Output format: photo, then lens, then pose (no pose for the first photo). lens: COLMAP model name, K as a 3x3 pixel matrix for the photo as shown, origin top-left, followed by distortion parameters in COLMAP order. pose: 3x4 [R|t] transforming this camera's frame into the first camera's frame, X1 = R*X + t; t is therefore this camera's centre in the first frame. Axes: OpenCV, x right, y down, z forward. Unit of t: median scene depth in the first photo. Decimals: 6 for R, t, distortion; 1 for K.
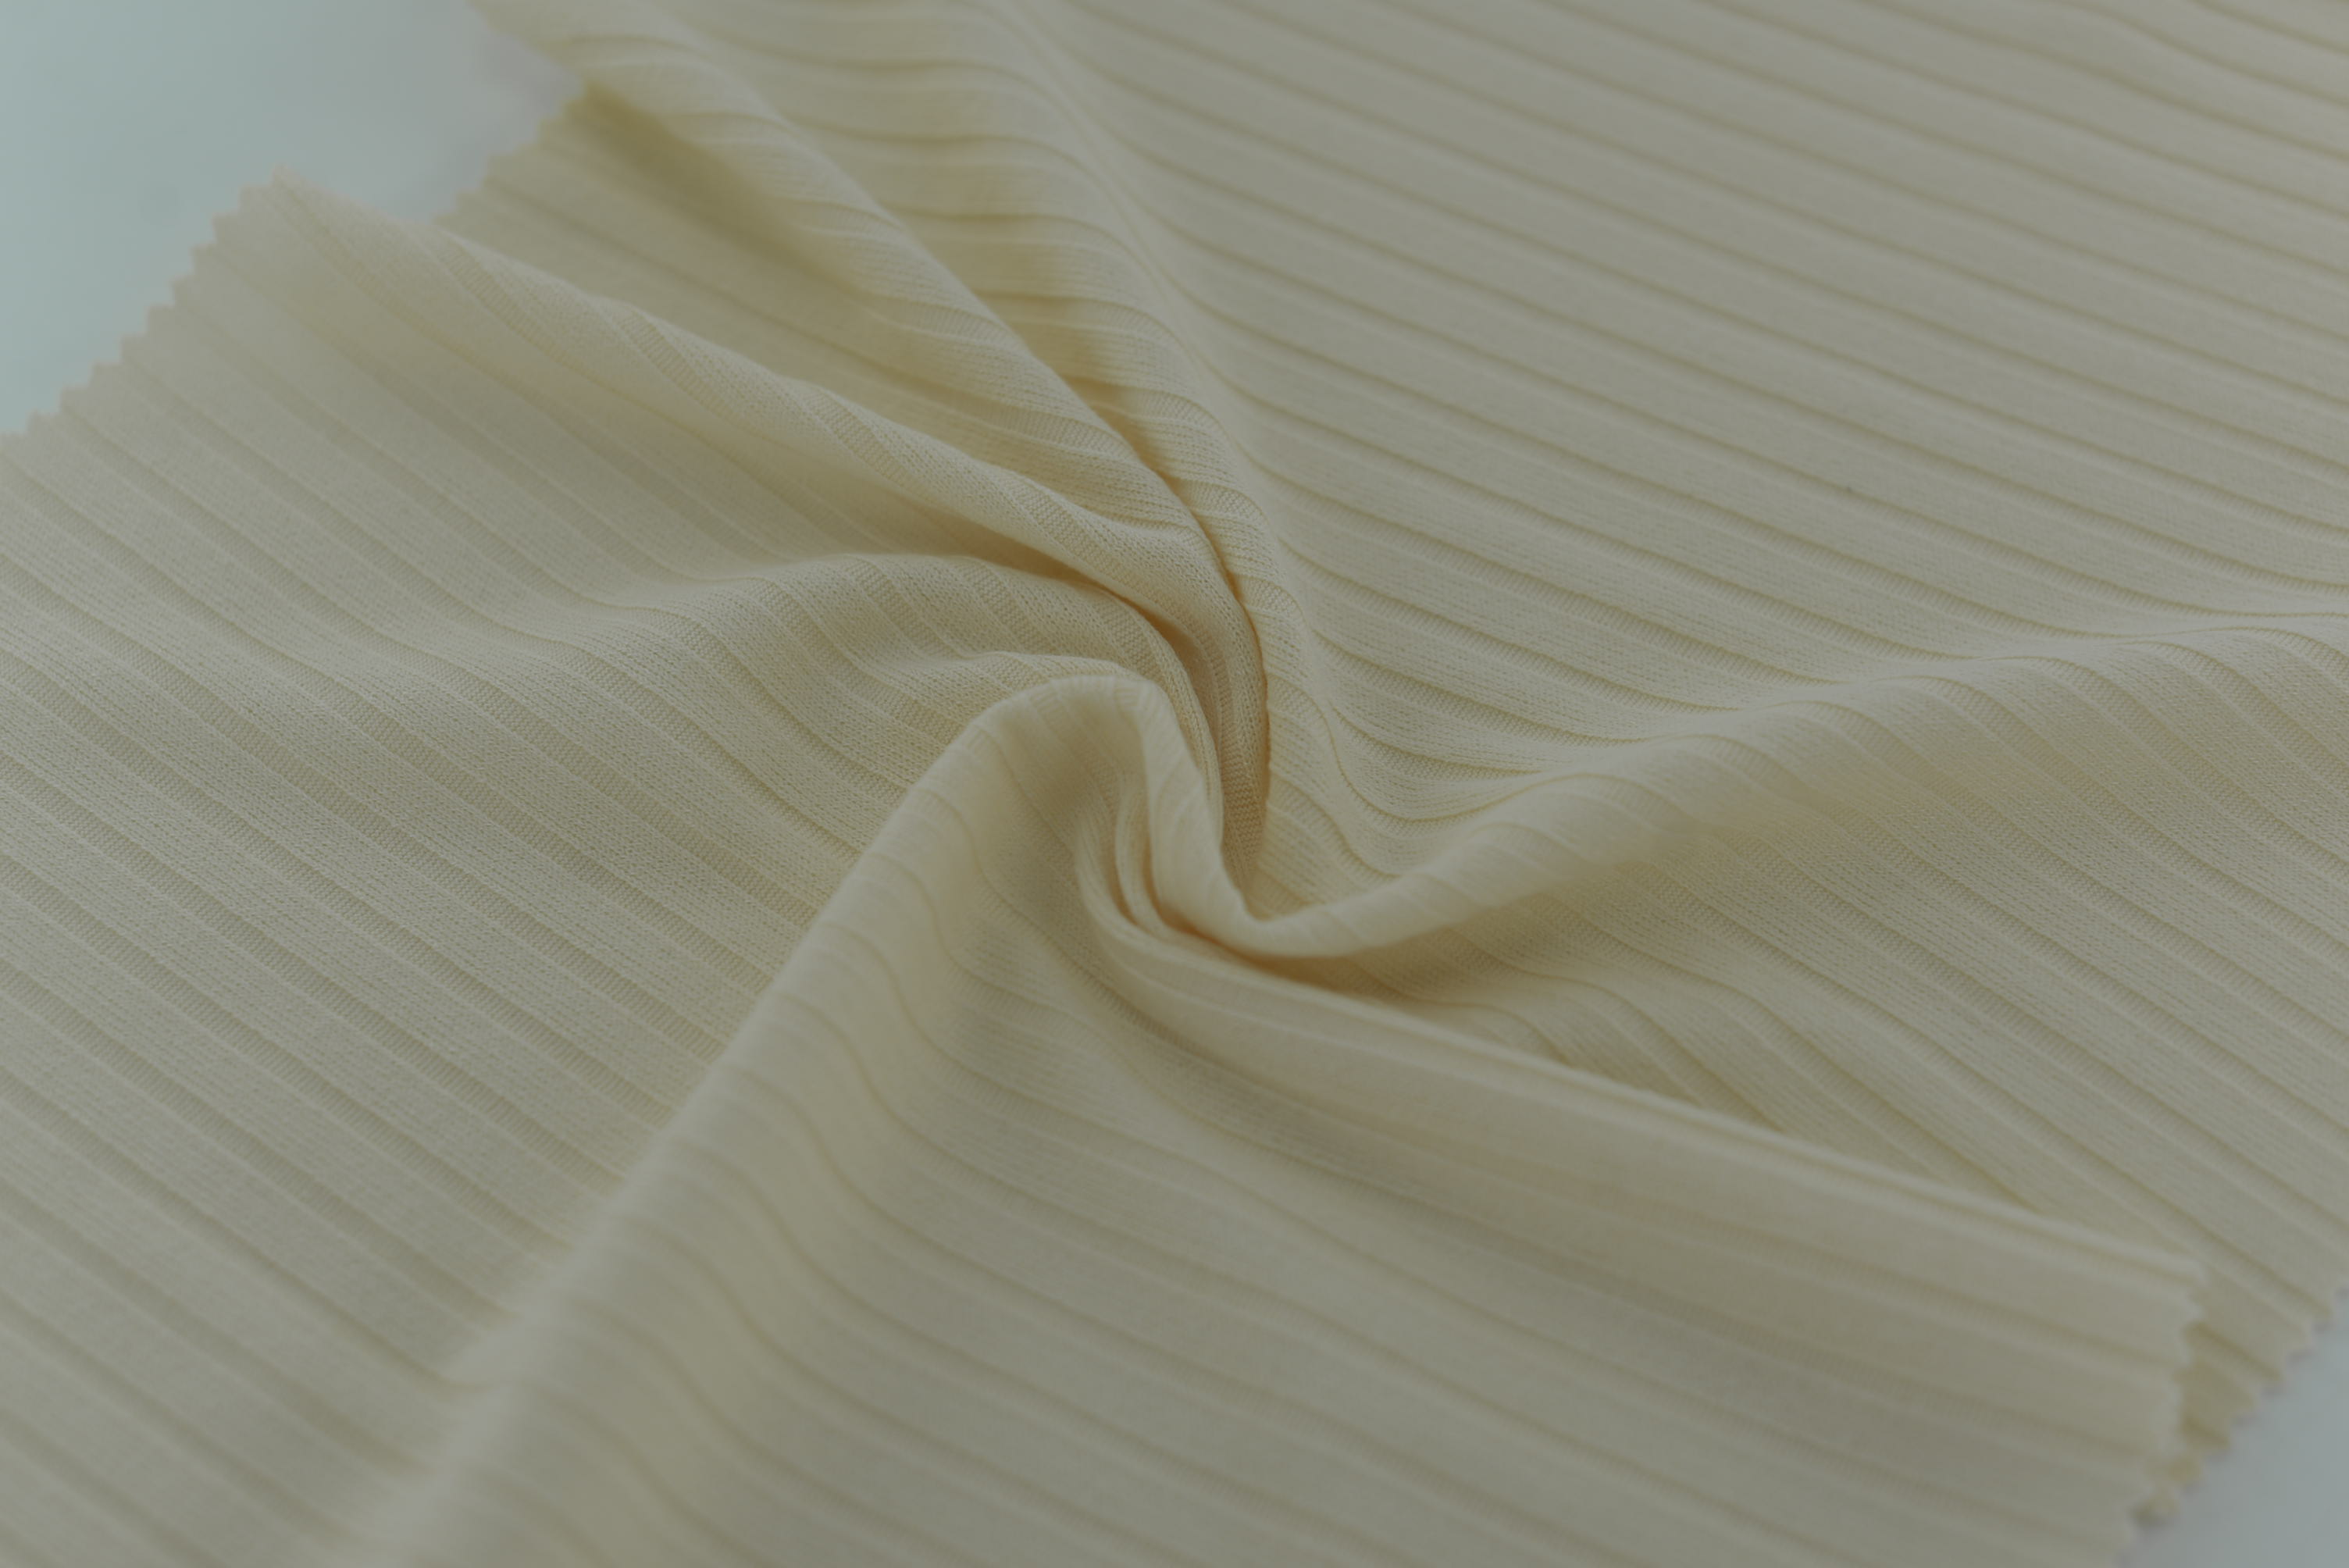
lens RADIAL K [[3572.3, 0, 1174.5], [0, 3572.3, 784.0], [0, 0, 1]] dist [-0.054569, -0.193114]
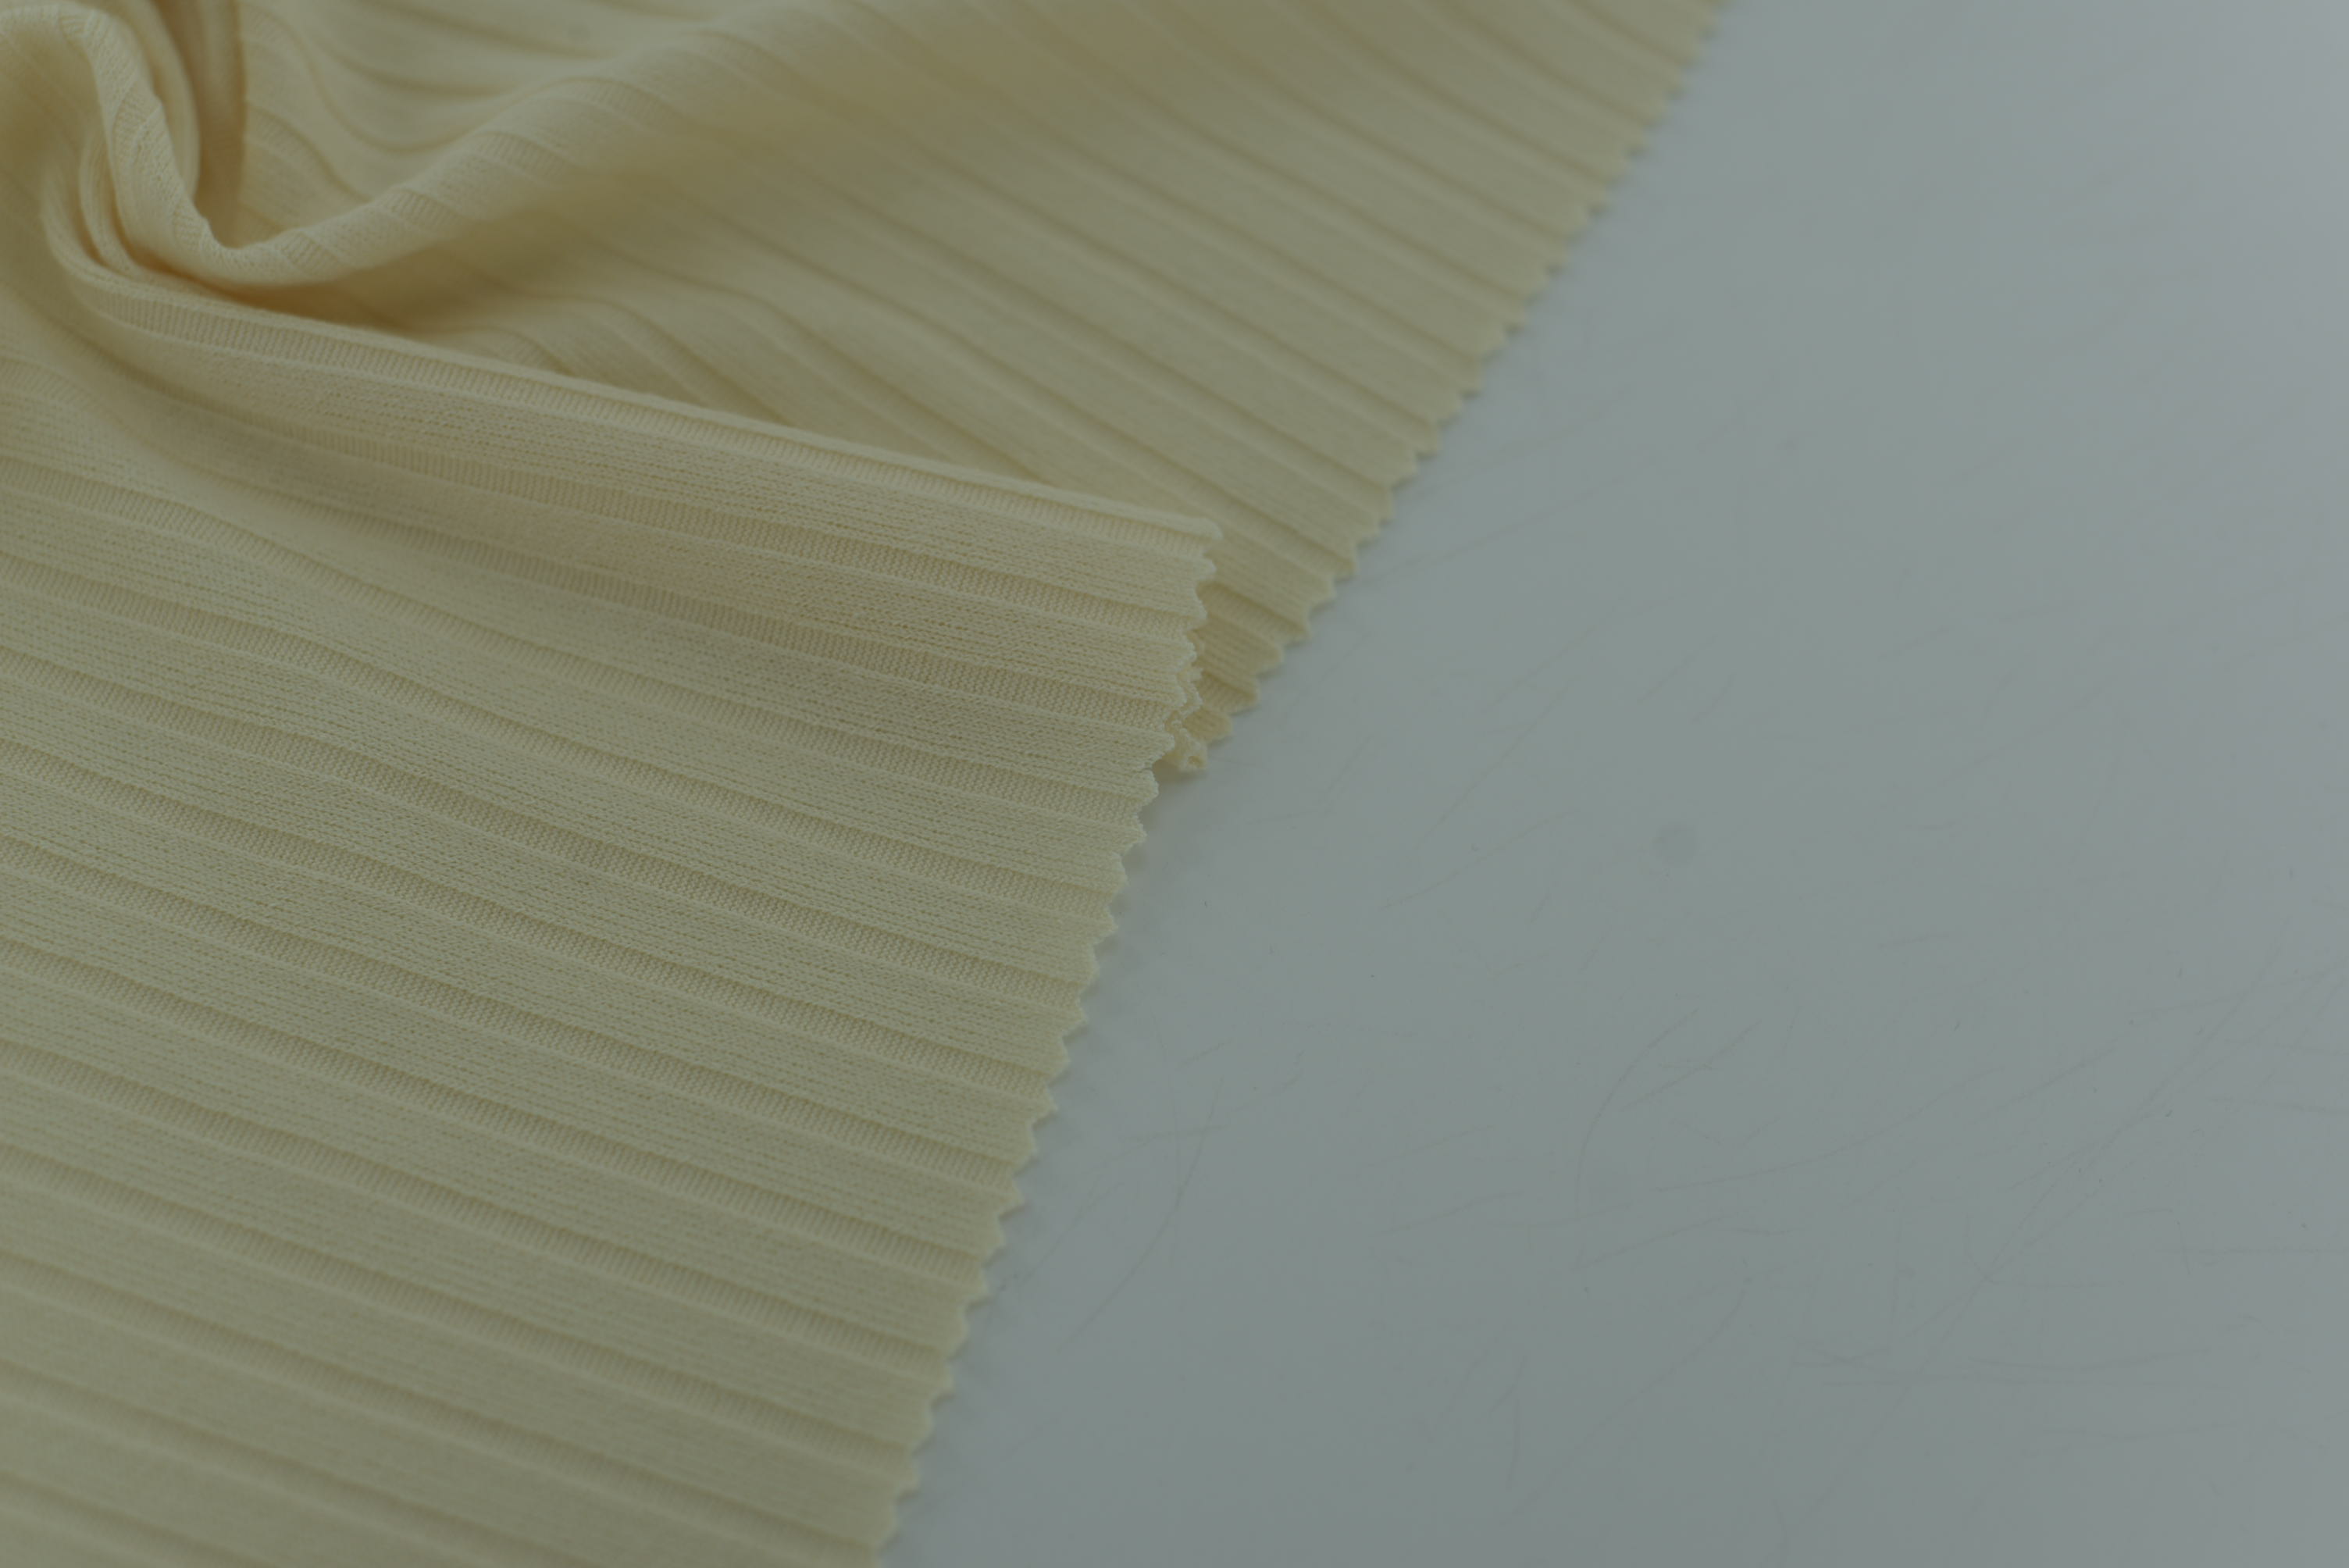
lens RADIAL K [[3572.3, 0, 1174.5], [0, 3572.3, 784.0], [0, 0, 1]] dist [-0.054569, -0.193114]
pose [[0.977489, -0.092388, 0.189683, 0.076291], [0.066187, 0.987923, 0.140101, 0.062840], [-0.200336, -0.124392, 0.971798, 0.015848]]
